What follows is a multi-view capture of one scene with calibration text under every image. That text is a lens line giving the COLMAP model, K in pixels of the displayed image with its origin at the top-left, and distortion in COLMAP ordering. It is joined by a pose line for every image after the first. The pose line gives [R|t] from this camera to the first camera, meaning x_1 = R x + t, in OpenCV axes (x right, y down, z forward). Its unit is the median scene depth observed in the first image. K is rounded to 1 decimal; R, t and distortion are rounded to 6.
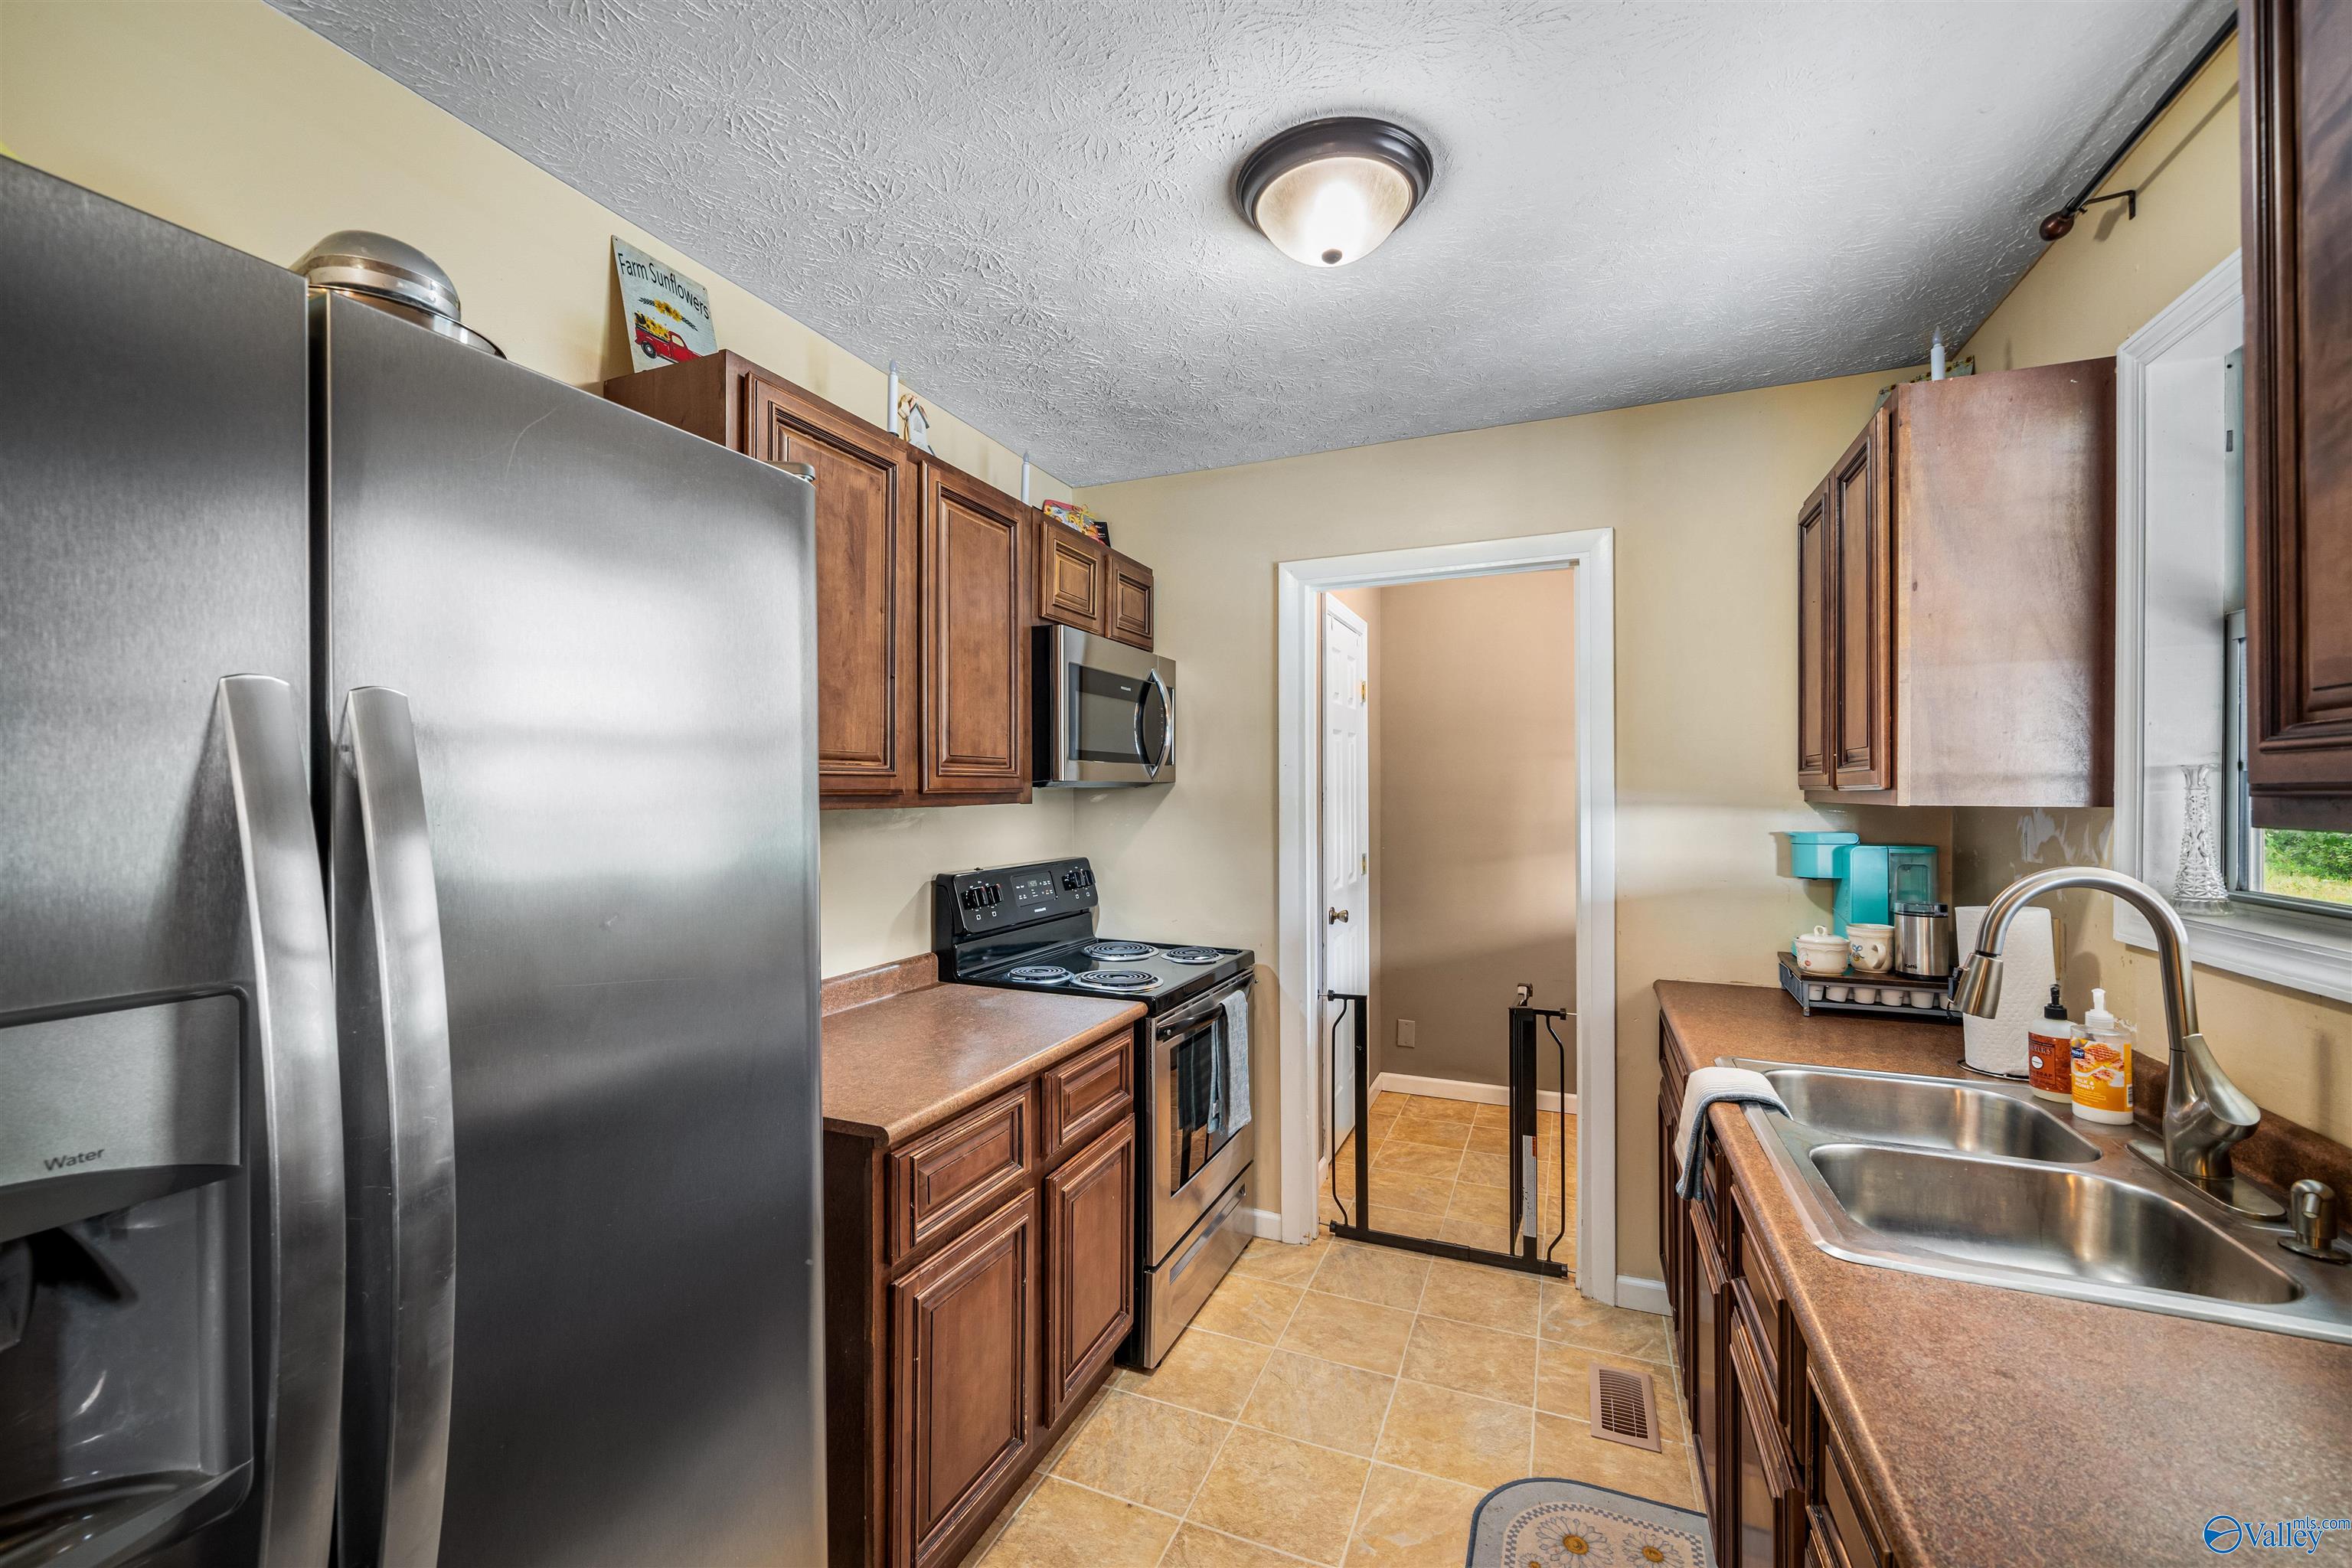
lens RADIAL K [[960.2, 0, 1171.9], [0, 960.2, 790.8], [0, 0, 1]] dist [-0.004979, -0.000782]
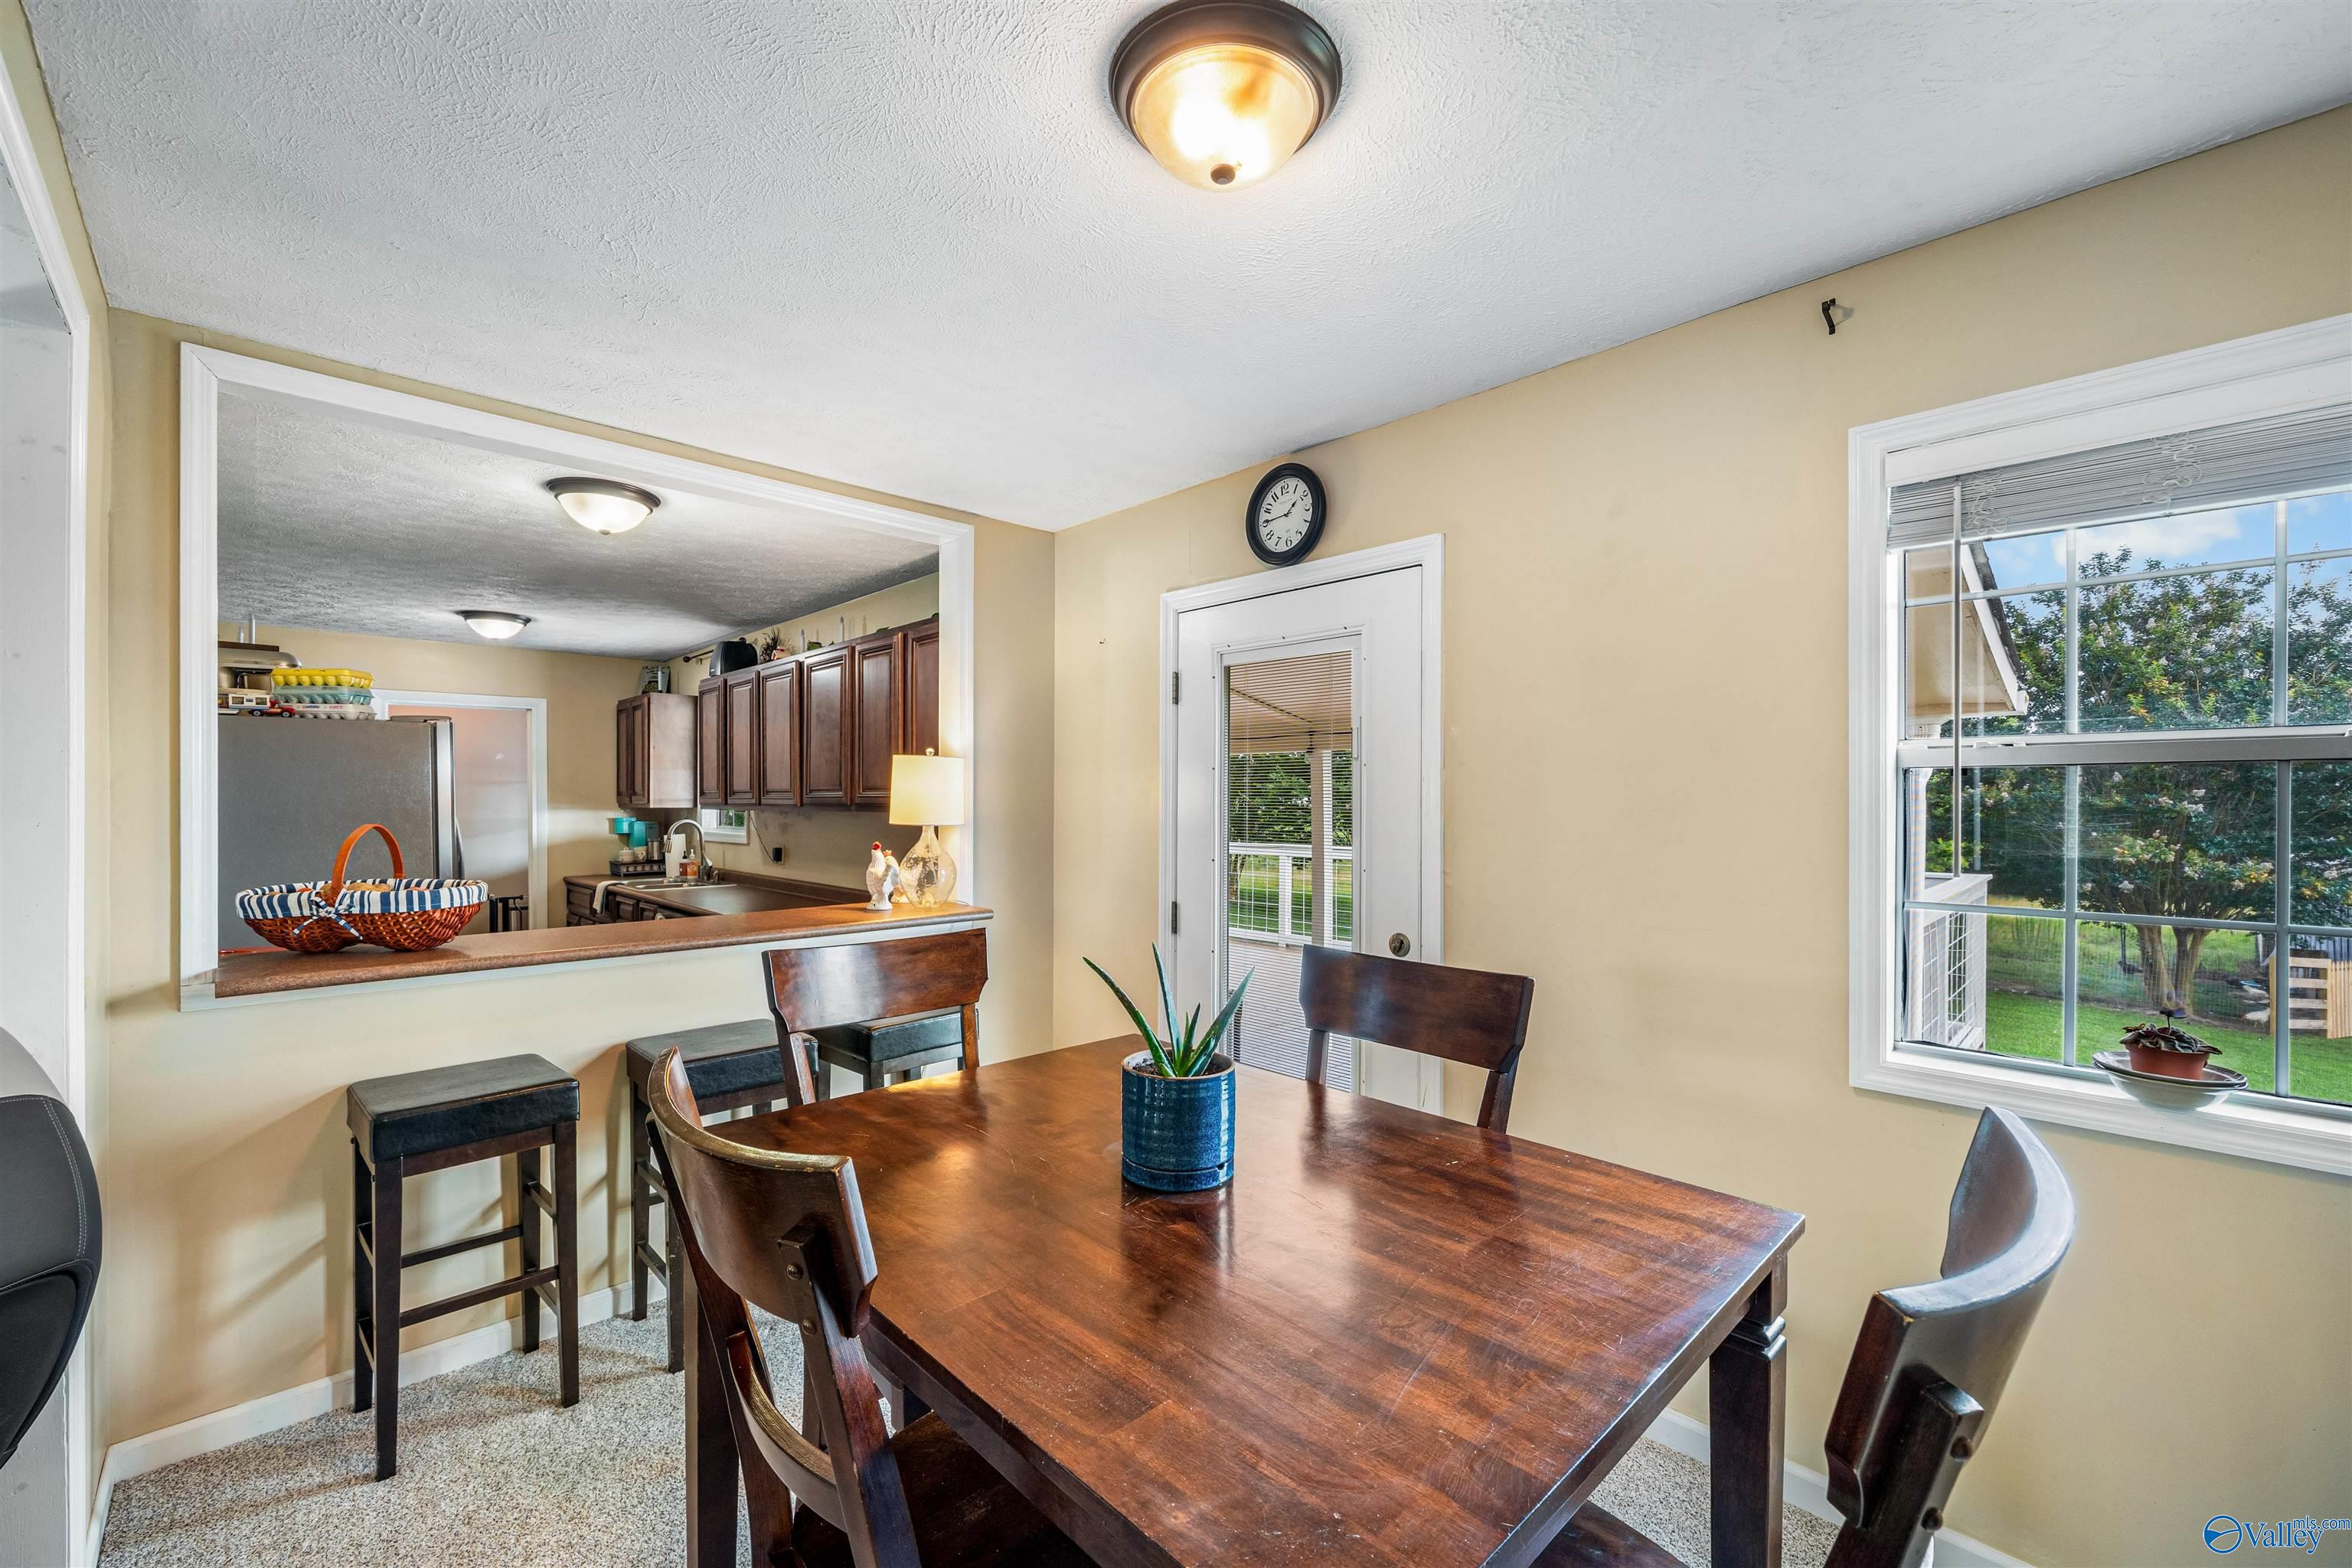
lens RADIAL K [[960.2, 0, 1174.2], [0, 960.2, 782.5], [0, 0, 1]] dist [-0.004979, -0.000782]
pose [[0.406638, 0.009885, 0.913536, -1.435490], [0.006421, 0.999886, -0.013678, -0.013495], [-0.913567, 0.011428, 0.406528, -1.882089]]
